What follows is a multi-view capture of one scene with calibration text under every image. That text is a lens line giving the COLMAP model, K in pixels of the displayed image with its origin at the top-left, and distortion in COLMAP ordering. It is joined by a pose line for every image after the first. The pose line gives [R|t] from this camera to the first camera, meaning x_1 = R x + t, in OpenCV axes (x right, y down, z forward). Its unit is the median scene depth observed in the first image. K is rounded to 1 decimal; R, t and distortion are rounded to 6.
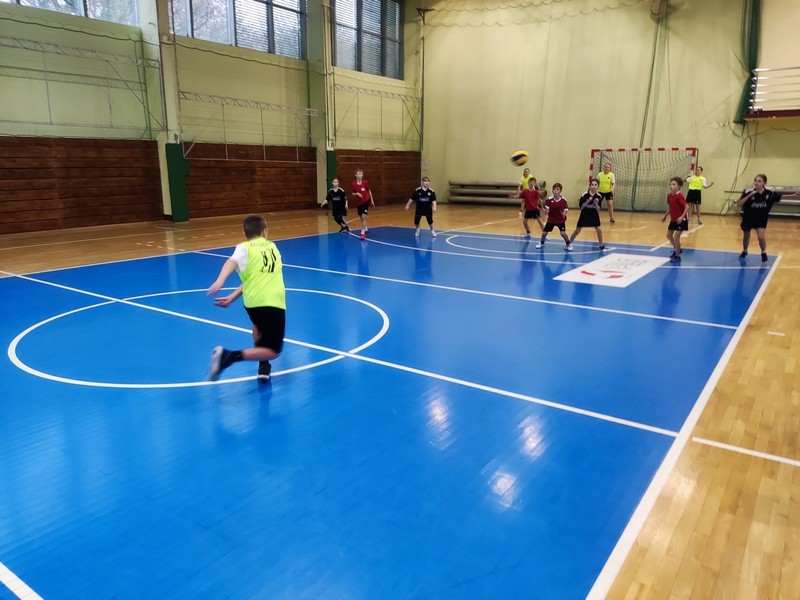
lens RADIAL K [[584.7, 0, 402.3], [0, 584.7, 299.7], [0, 0, 1]] dist [0.100939, -0.153908]
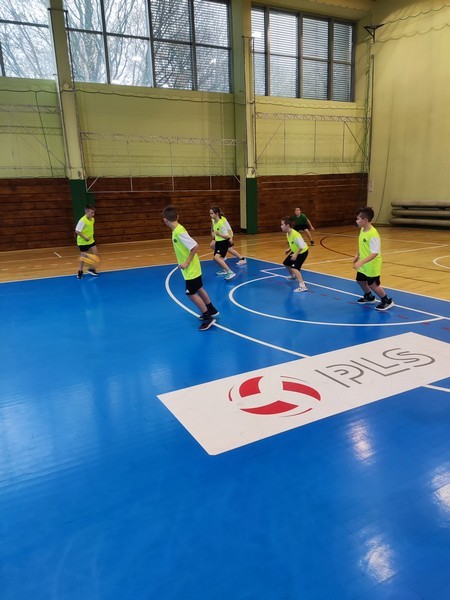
lens RADIAL K [[439.6, 0, 224.7], [0, 439.6, 305.9], [0, 0, 1]] dist [0.094756, -0.141892]
pose [[0.891395, 0.082453, -0.445663, 0.230008], [-0.066697, 0.996471, 0.050954, -0.069130], [0.448292, -0.015696, 0.893749, 0.296571]]
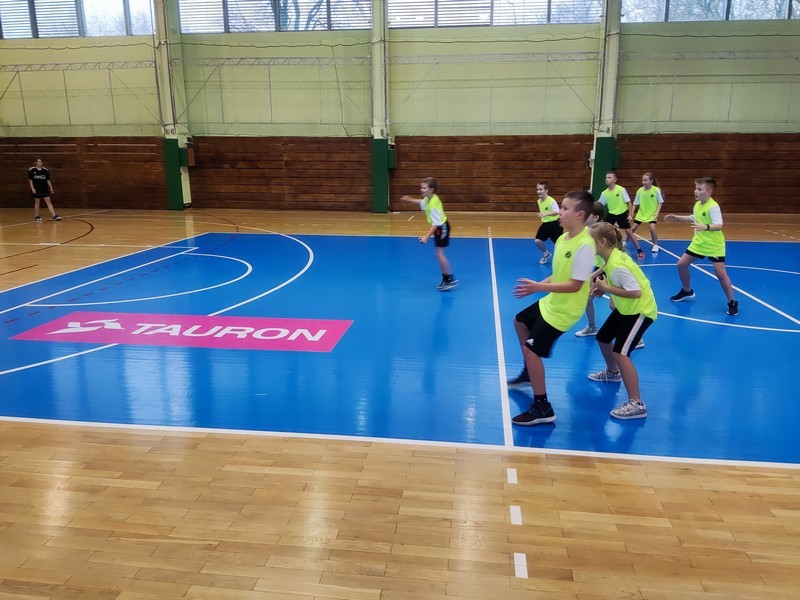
lens RADIAL K [[584.7, 0, 402.3], [0, 584.7, 299.7], [0, 0, 1]] dist [0.100939, -0.153908]
pose [[0.459546, 0.210251, -0.862909, 0.132332], [-0.196432, 0.971576, 0.132117, 0.009330], [0.866159, 0.108789, 0.487783, -0.055290]]
